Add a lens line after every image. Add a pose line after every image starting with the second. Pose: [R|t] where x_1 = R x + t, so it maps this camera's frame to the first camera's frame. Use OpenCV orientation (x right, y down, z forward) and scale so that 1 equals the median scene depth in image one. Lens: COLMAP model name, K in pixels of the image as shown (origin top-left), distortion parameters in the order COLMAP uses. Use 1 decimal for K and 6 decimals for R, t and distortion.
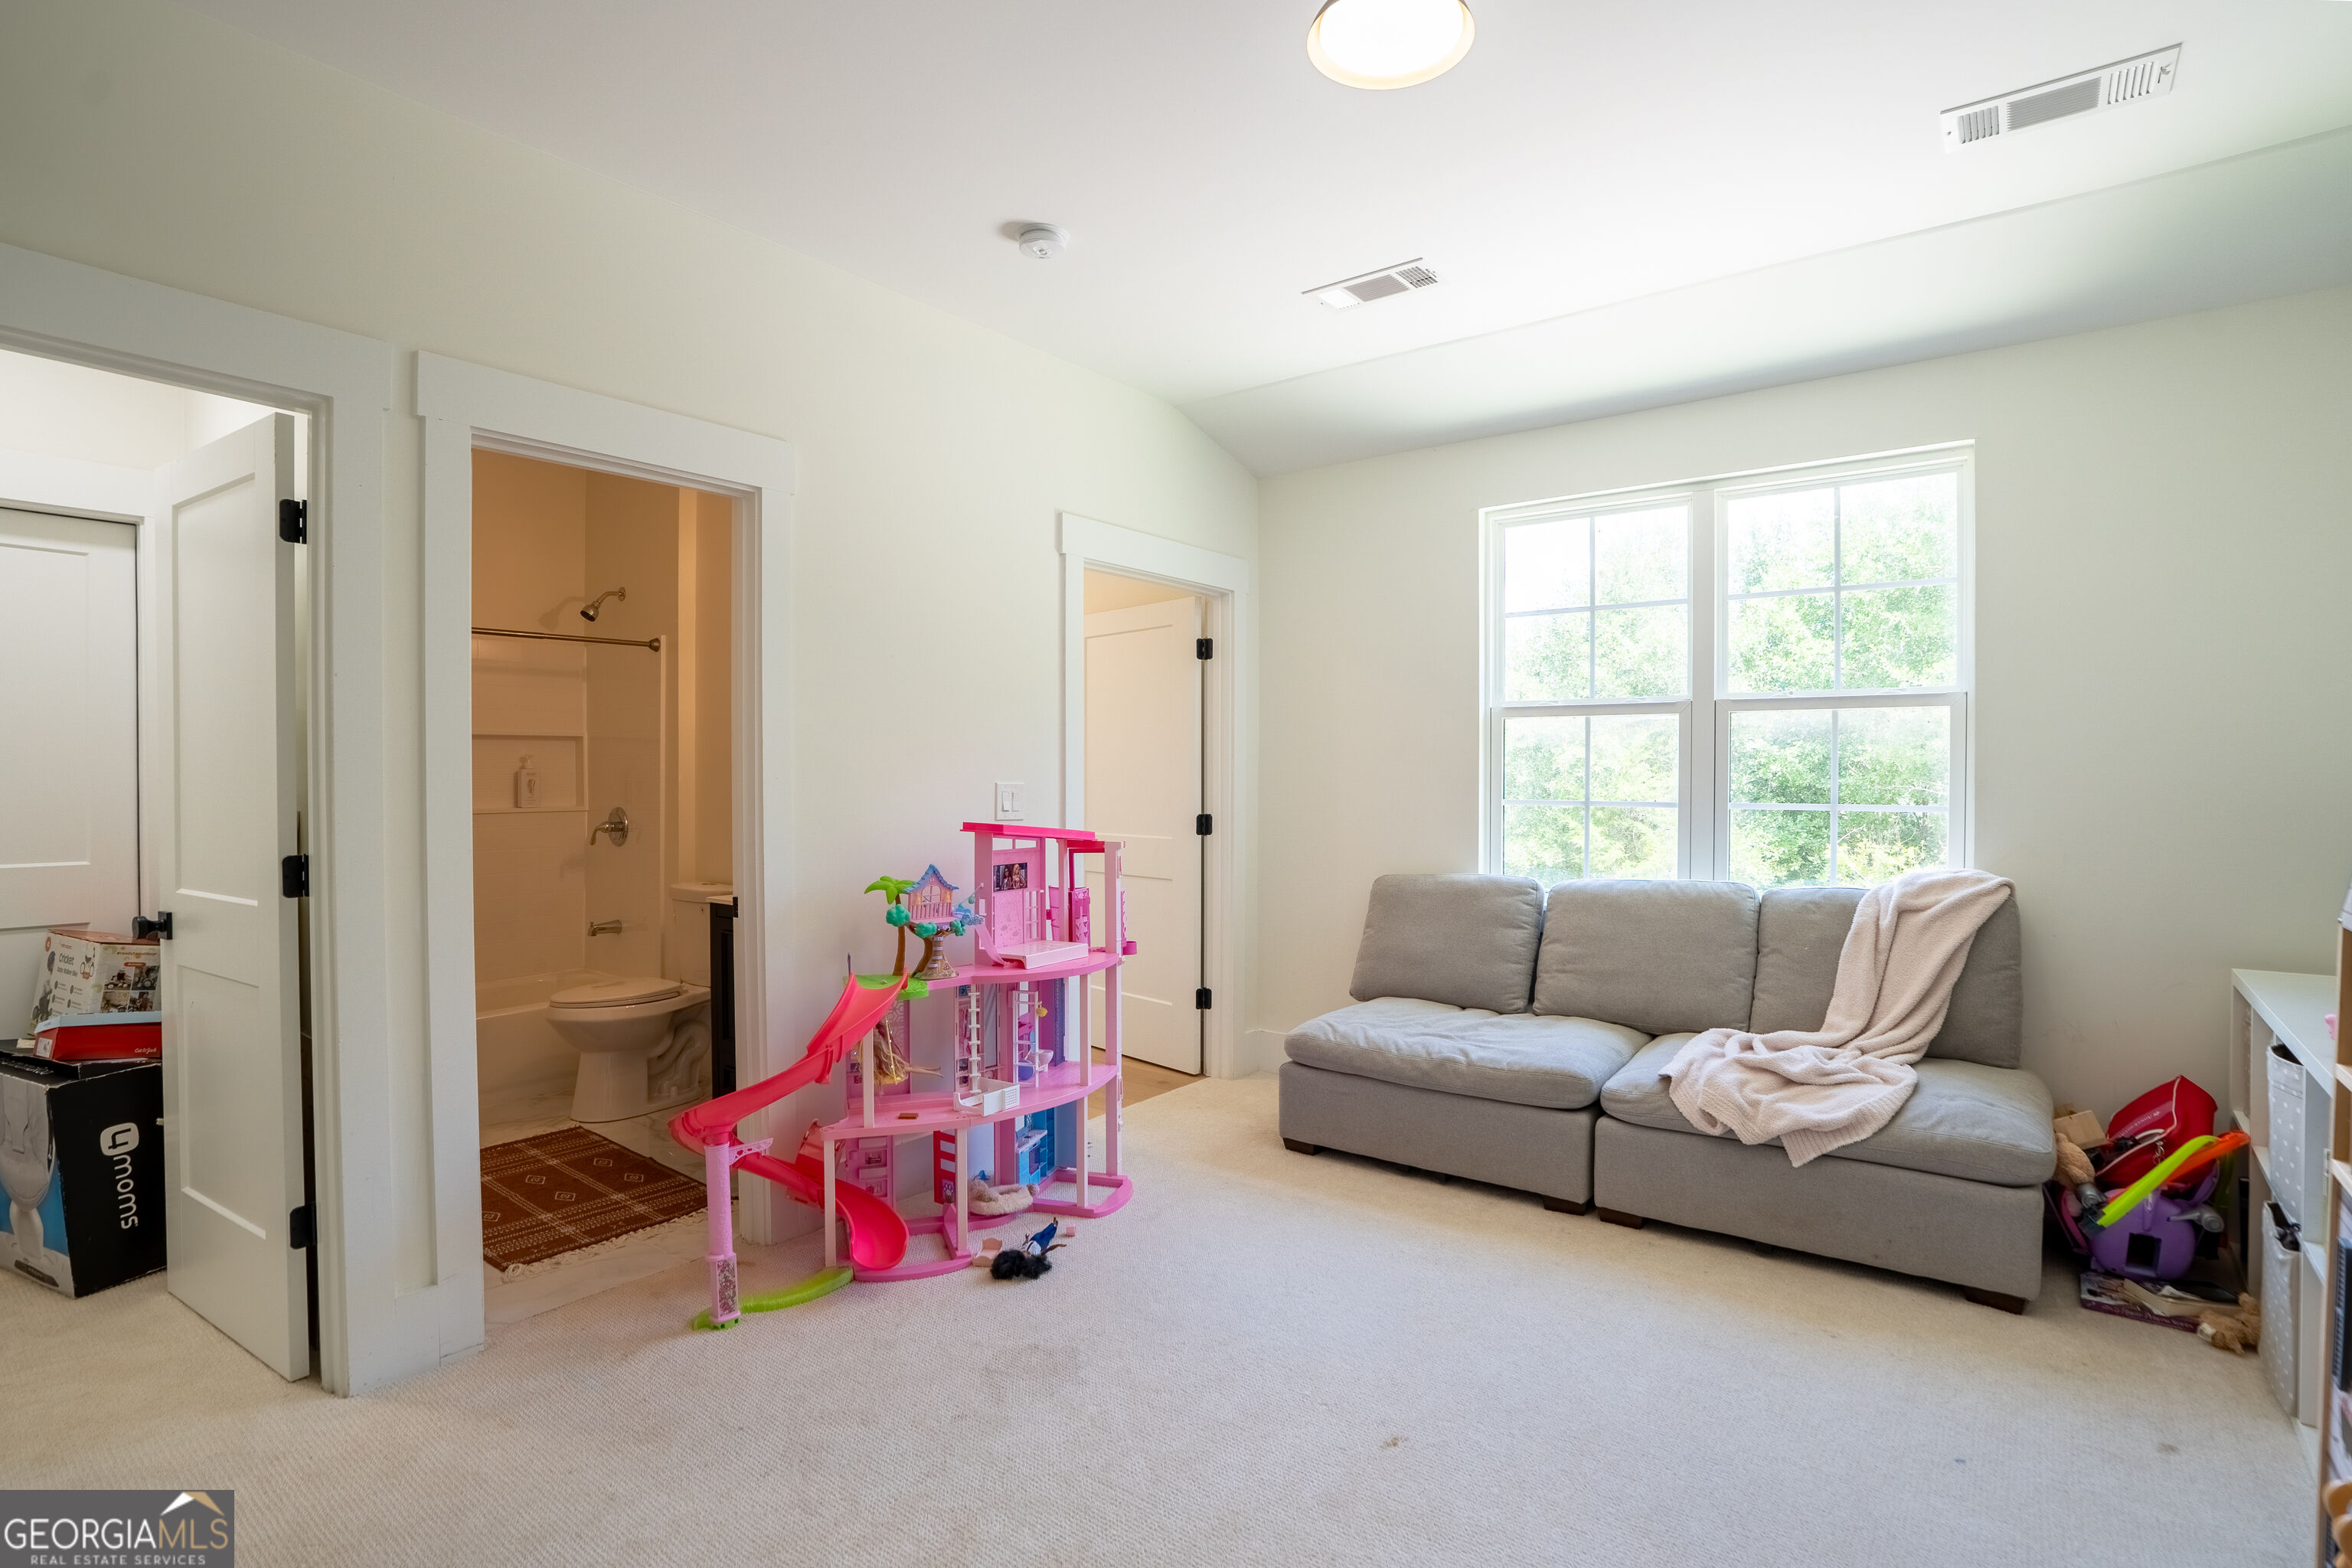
lens RADIAL K [[1103.6, 0, 1171.1], [0, 1103.6, 778.7], [0, 0, 1]] dist [-0.020753, 0.003742]
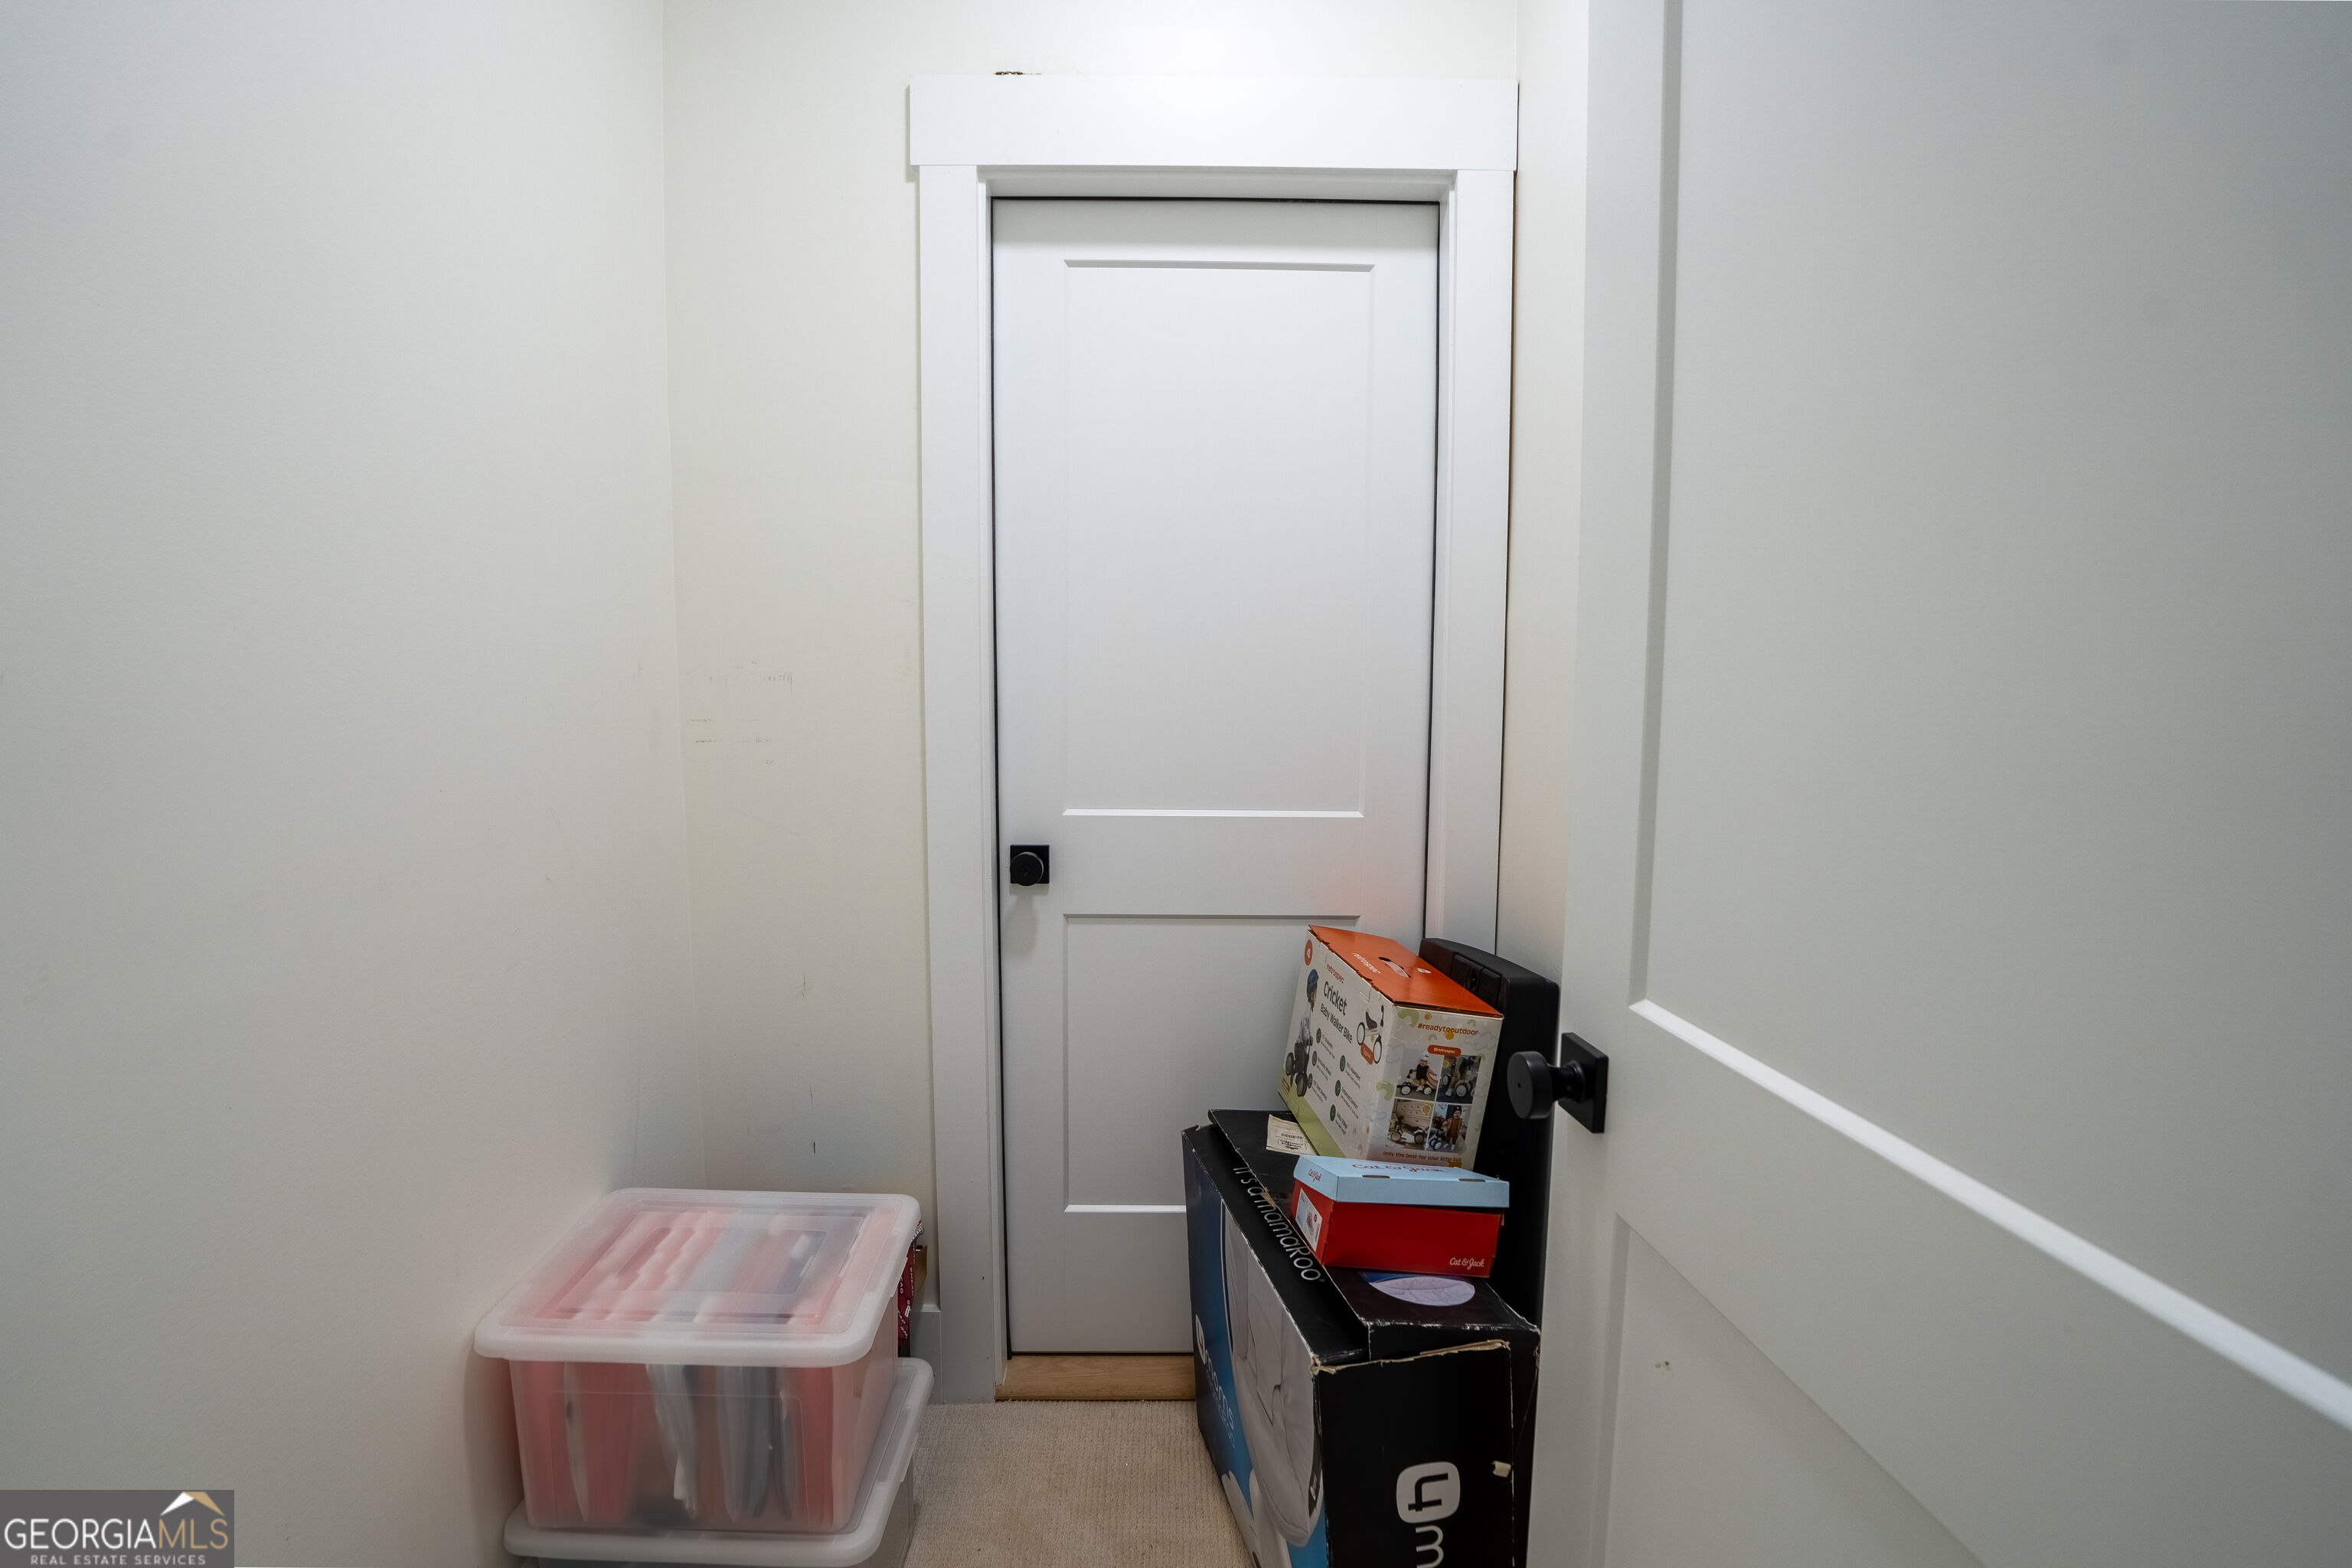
lens RADIAL K [[1103.6, 0, 1178.4], [0, 1103.6, 791.0], [0, 0, 1]] dist [-0.020753, 0.003742]
pose [[0.627824, 0.097147, -0.772269, -0.657532], [-0.015463, 0.993542, 0.112410, 0.003487], [0.778202, -0.058632, 0.625271, 0.605063]]
